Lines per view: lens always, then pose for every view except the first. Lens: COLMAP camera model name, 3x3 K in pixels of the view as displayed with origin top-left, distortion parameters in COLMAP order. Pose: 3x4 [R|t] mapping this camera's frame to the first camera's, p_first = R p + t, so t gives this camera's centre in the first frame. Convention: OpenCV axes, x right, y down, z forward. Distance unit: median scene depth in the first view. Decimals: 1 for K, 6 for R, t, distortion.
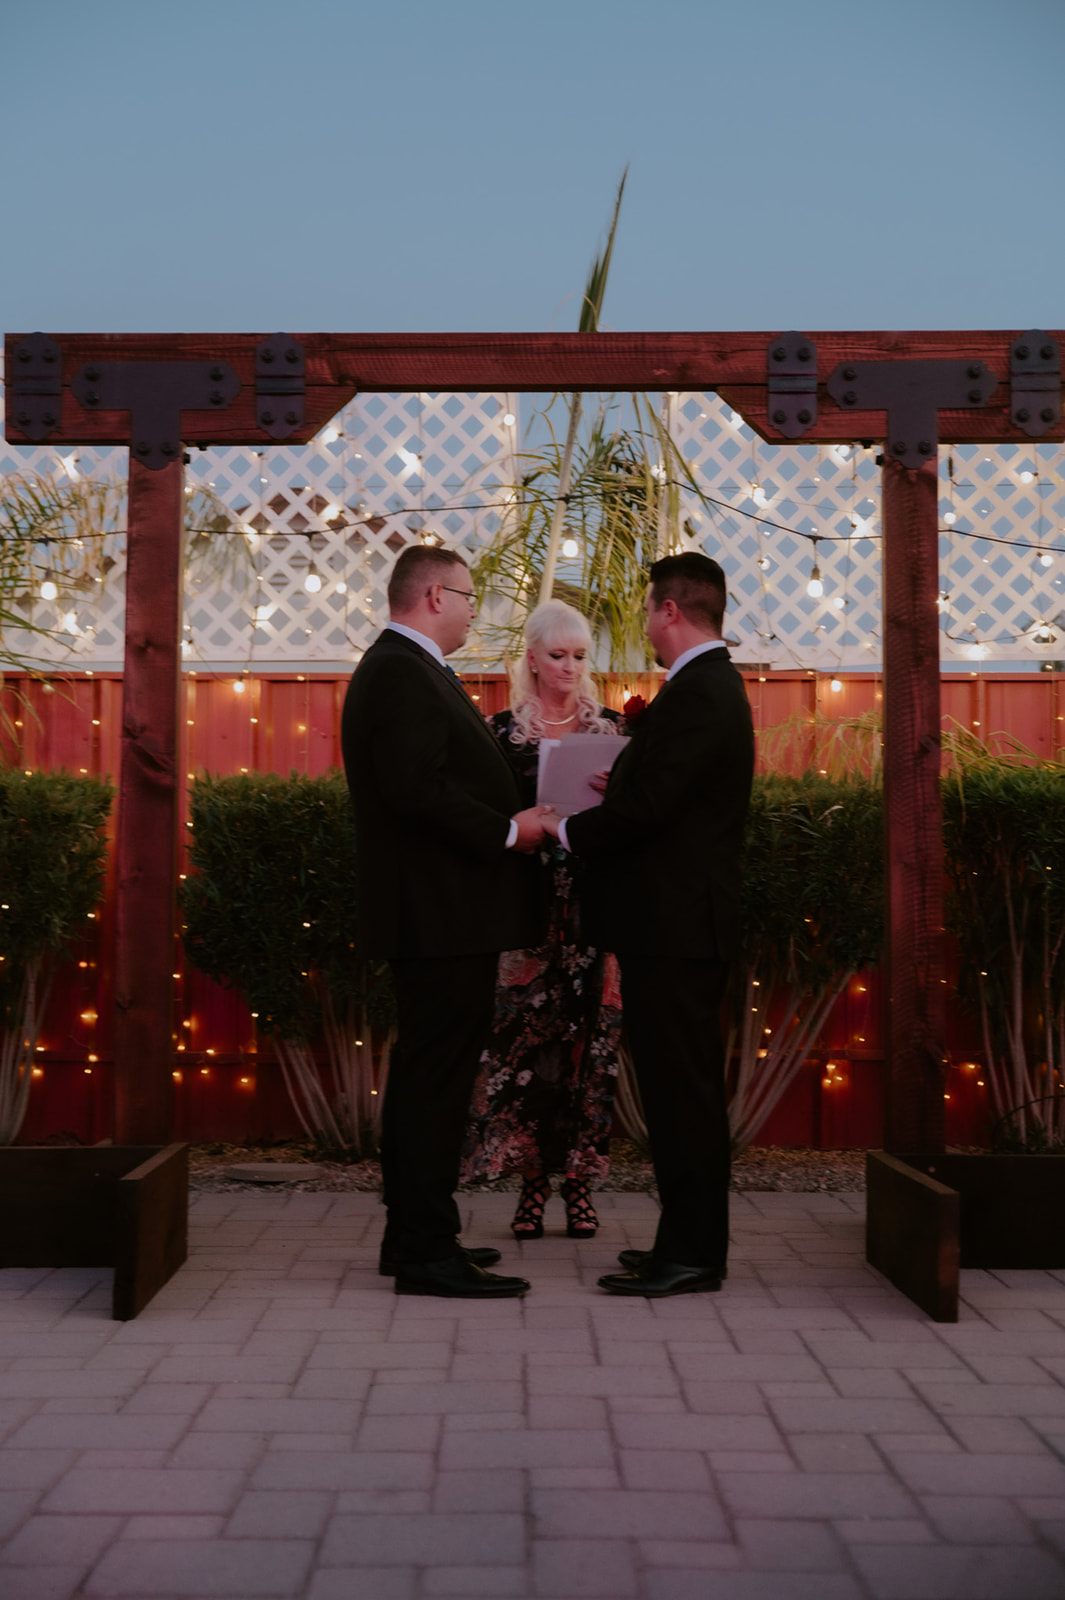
lens RADIAL K [[2330.0, 0, 527.4], [0, 2330.0, 807.5], [0, 0, 1]] dist [0.072804, 0.000000]
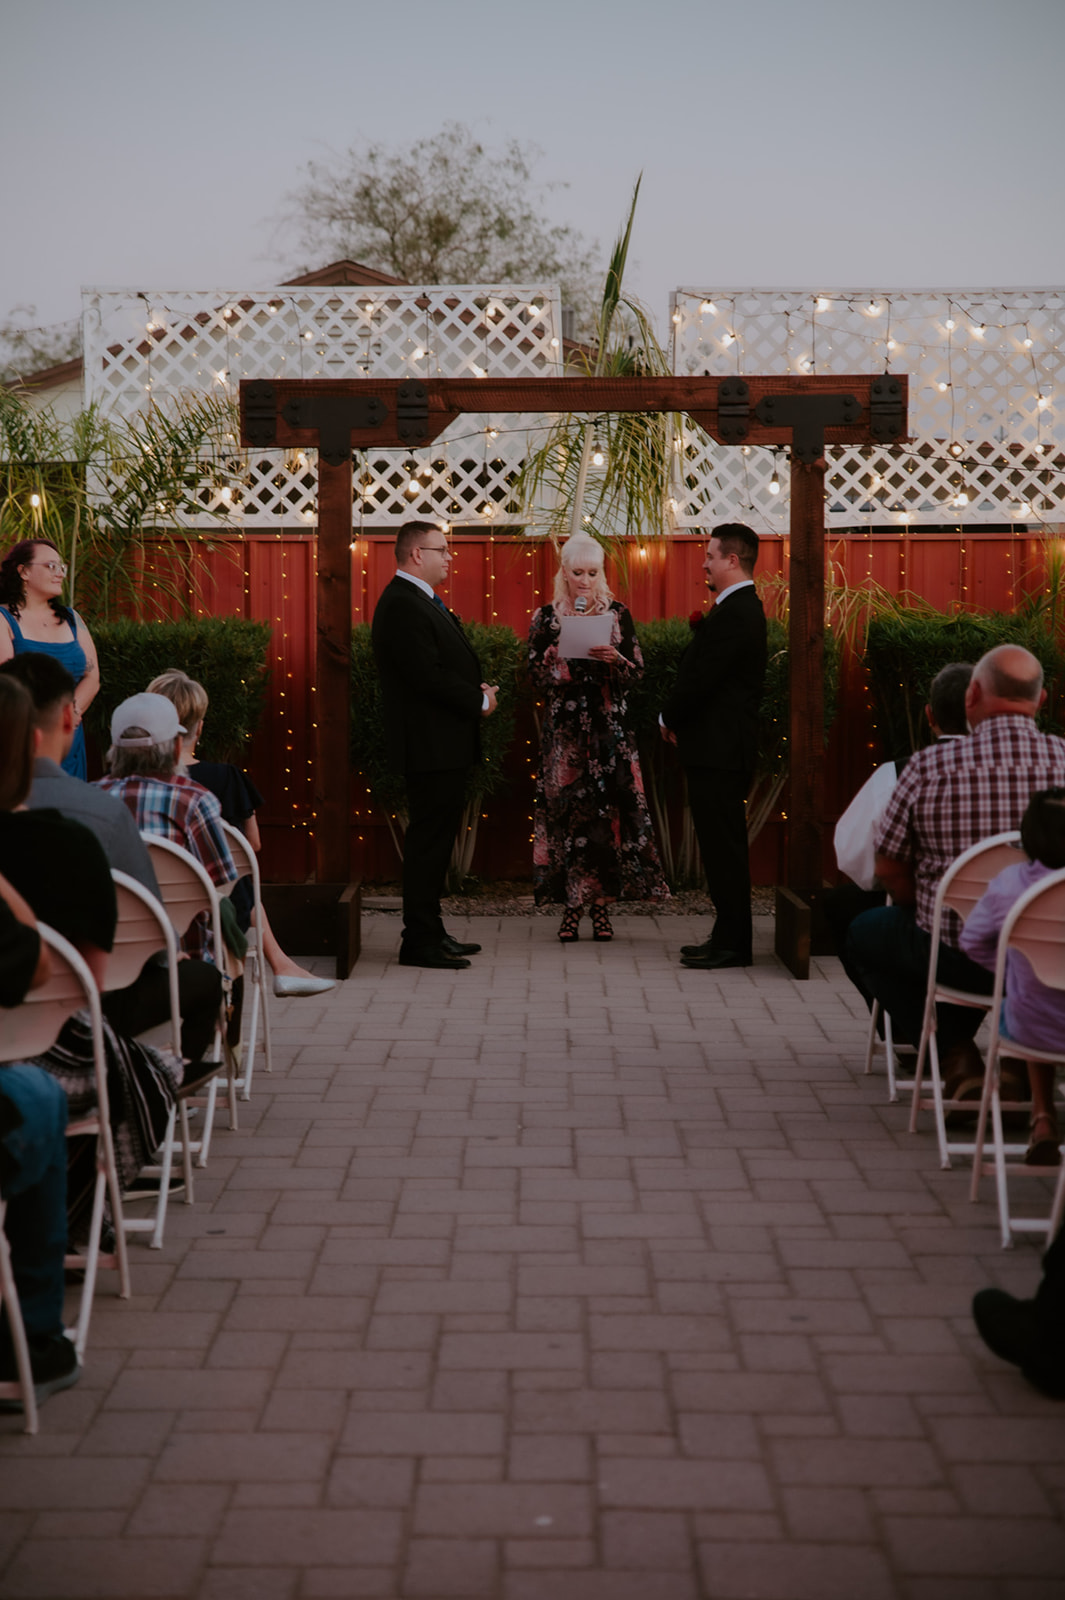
lens RADIAL K [[3044.8, 0, 523.8], [0, 3044.8, 795.4], [0, 0, 1]] dist [0.244123, 0.000000]
pose [[0.999893, -0.001482, -0.014580, 0.000271], [0.003111, 0.993670, 0.112296, -0.147702], [0.014321, -0.112330, 0.993568, -1.052216]]
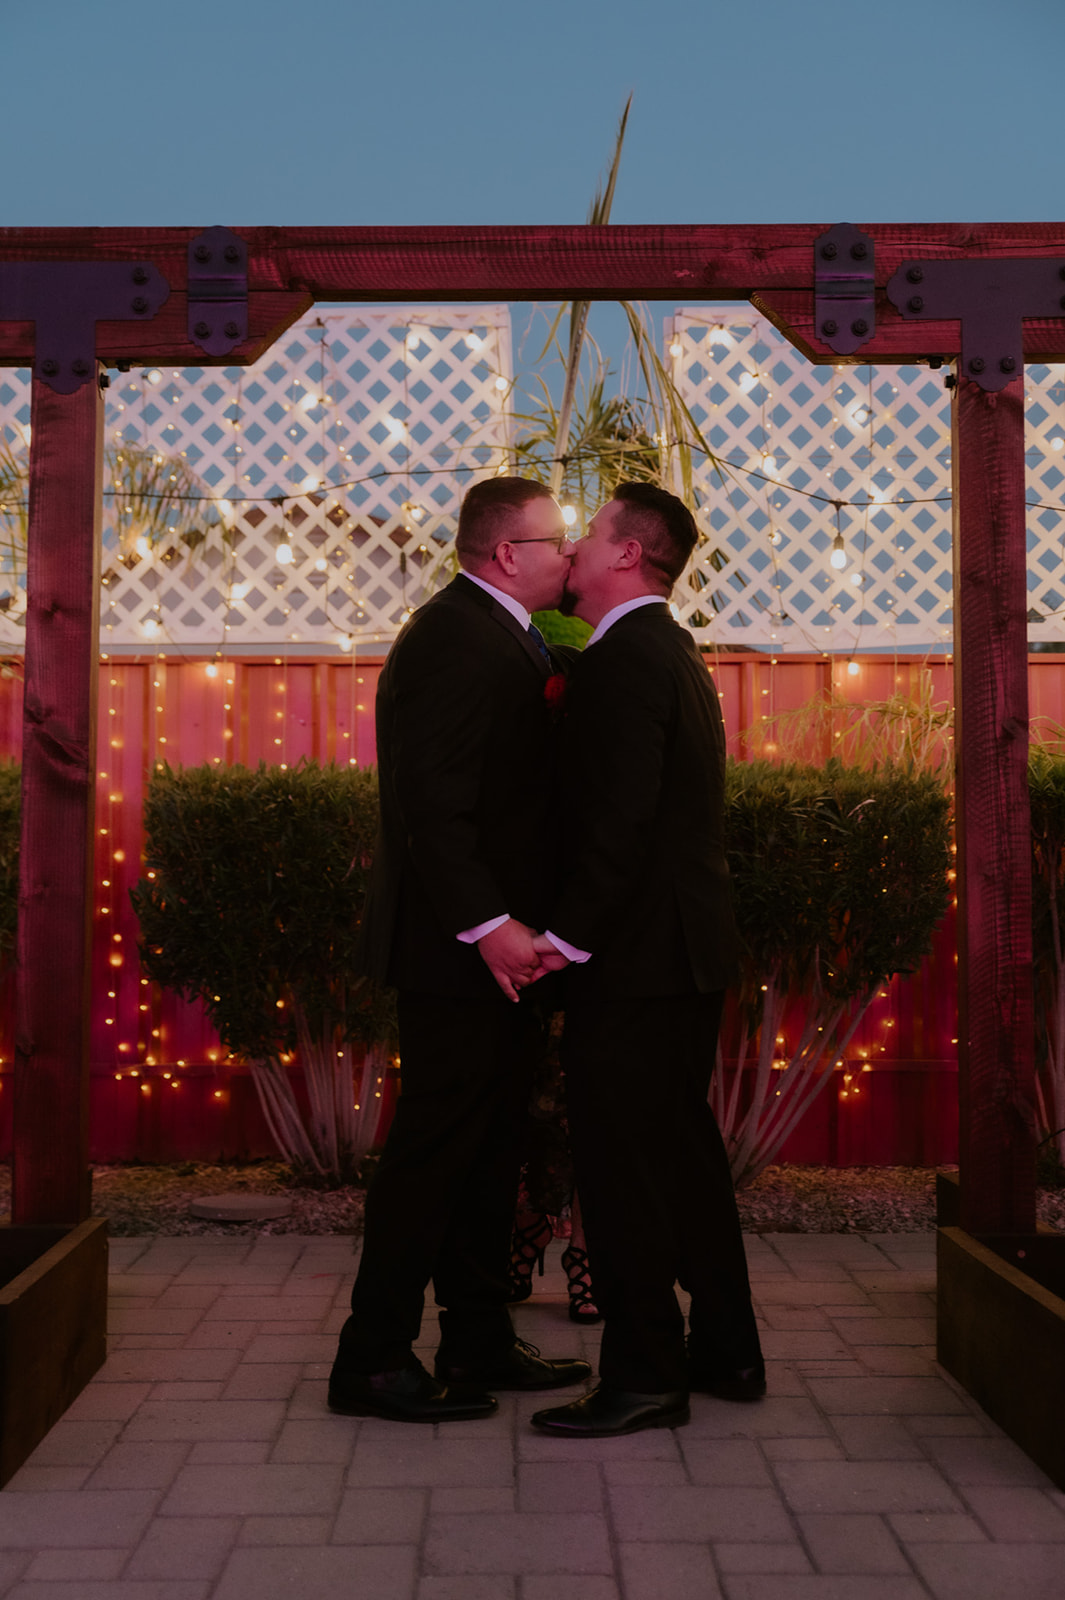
lens RADIAL K [[1971.9, 0, 526.4], [0, 1971.9, 808.8], [0, 0, 1]] dist [0.019284, 0.000000]
pose [[0.999996, -0.001705, 0.002217, 0.000278], [0.001682, 0.999947, 0.010147, -0.006145], [-0.002234, -0.010144, 0.999946, 0.294234]]
